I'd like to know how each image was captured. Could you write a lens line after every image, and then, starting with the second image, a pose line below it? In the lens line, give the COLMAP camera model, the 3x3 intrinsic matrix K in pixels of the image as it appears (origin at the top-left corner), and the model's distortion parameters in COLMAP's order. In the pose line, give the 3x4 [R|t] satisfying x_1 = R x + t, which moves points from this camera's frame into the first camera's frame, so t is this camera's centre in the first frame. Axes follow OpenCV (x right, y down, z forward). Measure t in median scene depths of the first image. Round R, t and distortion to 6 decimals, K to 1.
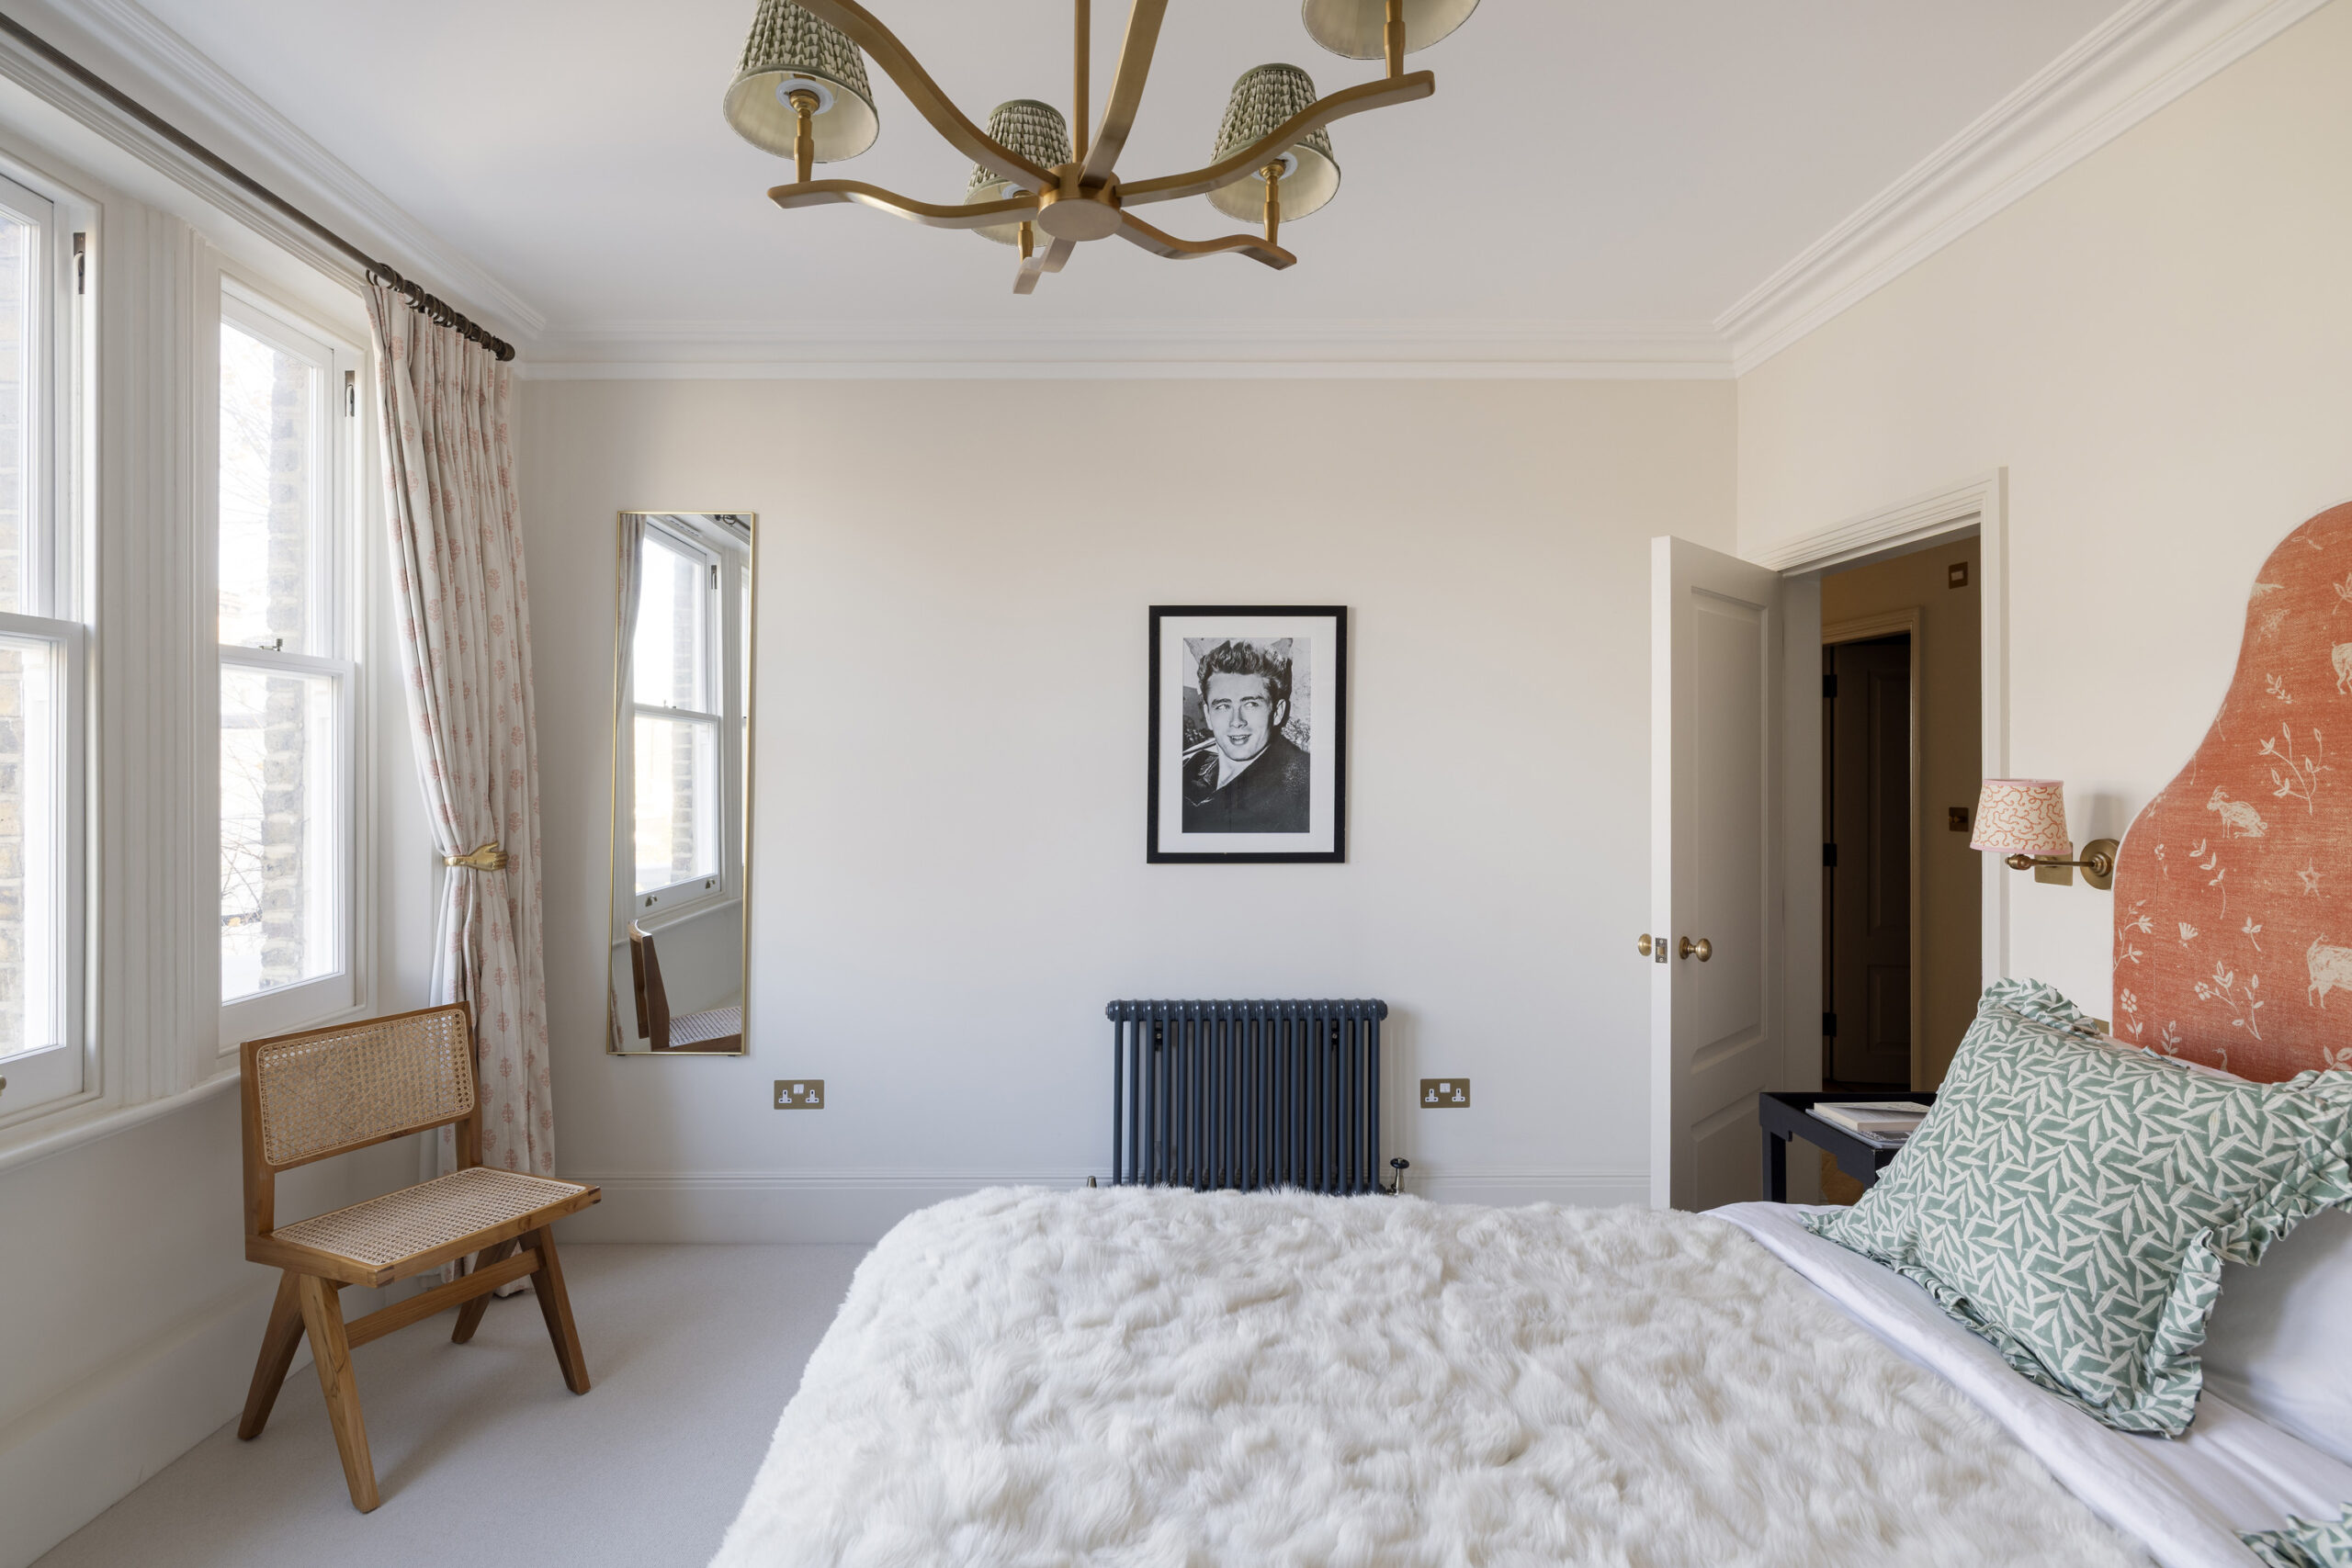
lens RADIAL K [[1099.2, 0, 1176.0], [0, 1099.2, 784.0], [0, 0, 1]] dist [-0.000465, -0.000060]
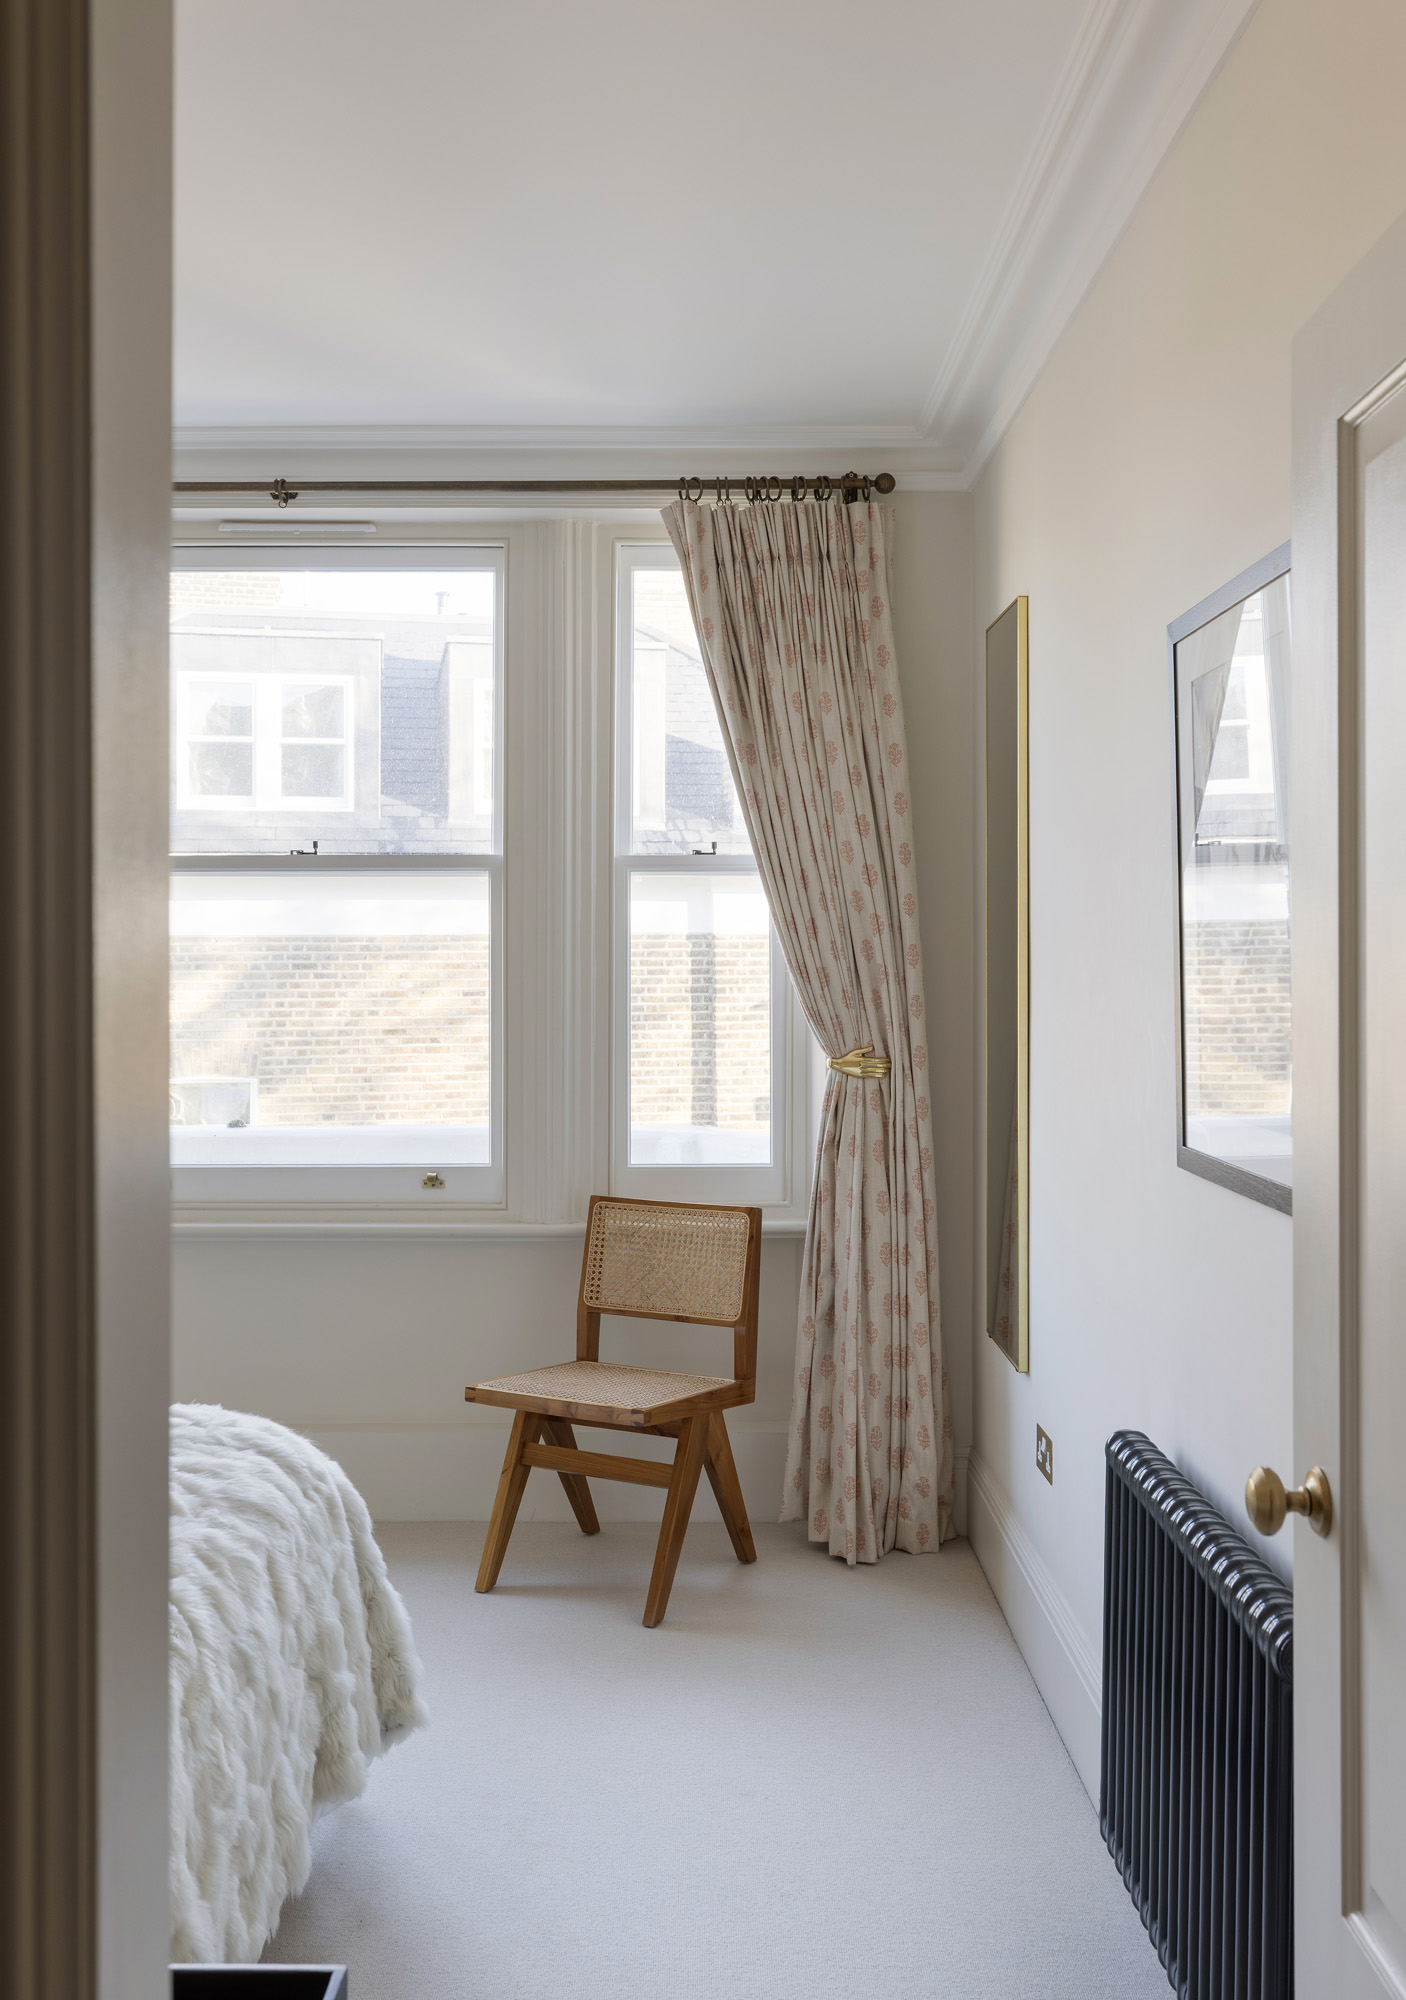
lens RADIAL K [[1723.8, 0, 703.0], [0, 1723.8, 1000.0], [0, 0, 1]] dist [0.006441, 0.001318]
pose [[-0.040779, 0.019113, -0.998985, 0.919263], [-0.008159, 0.999777, 0.019461, -0.011338], [0.999135, 0.008944, -0.040614, 1.103975]]
